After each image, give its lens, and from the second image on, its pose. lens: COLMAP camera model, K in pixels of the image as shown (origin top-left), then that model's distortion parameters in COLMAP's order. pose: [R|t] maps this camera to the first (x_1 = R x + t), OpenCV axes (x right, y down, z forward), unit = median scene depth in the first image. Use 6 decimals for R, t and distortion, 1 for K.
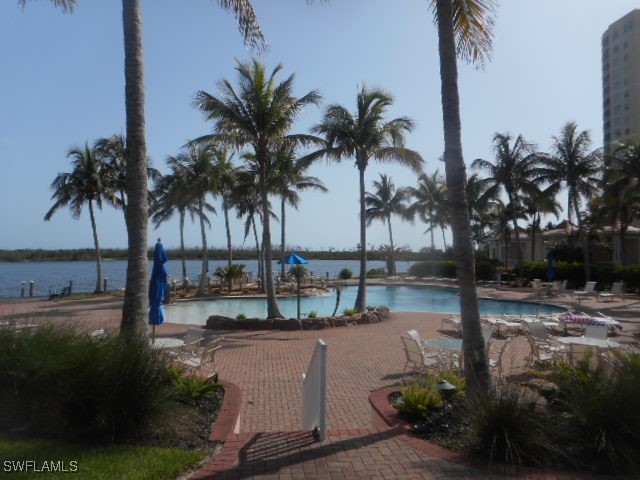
lens RADIAL K [[476.0, 0, 320.0], [0, 476.0, 240.0], [0, 0, 1]] dist [0.001406, 0.001143]
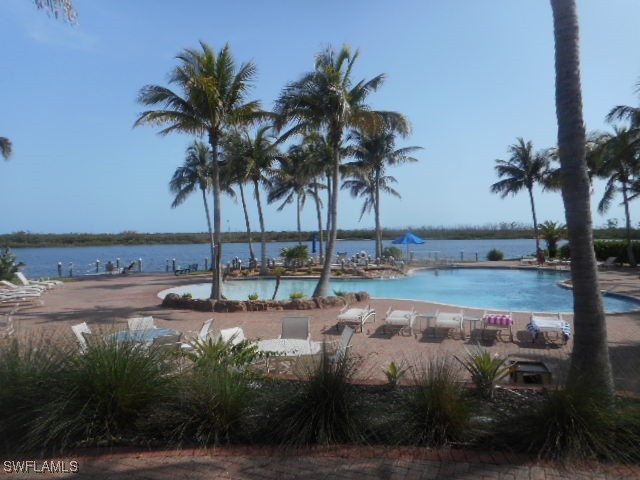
lens RADIAL K [[476.0, 0, 320.0], [0, 476.0, 240.0], [0, 0, 1]] dist [0.001406, 0.001143]
pose [[0.889941, -0.008719, -0.455992, 0.296081], [0.027415, 0.999032, 0.034402, 0.005948], [0.455251, -0.043116, 0.889319, 0.109411]]
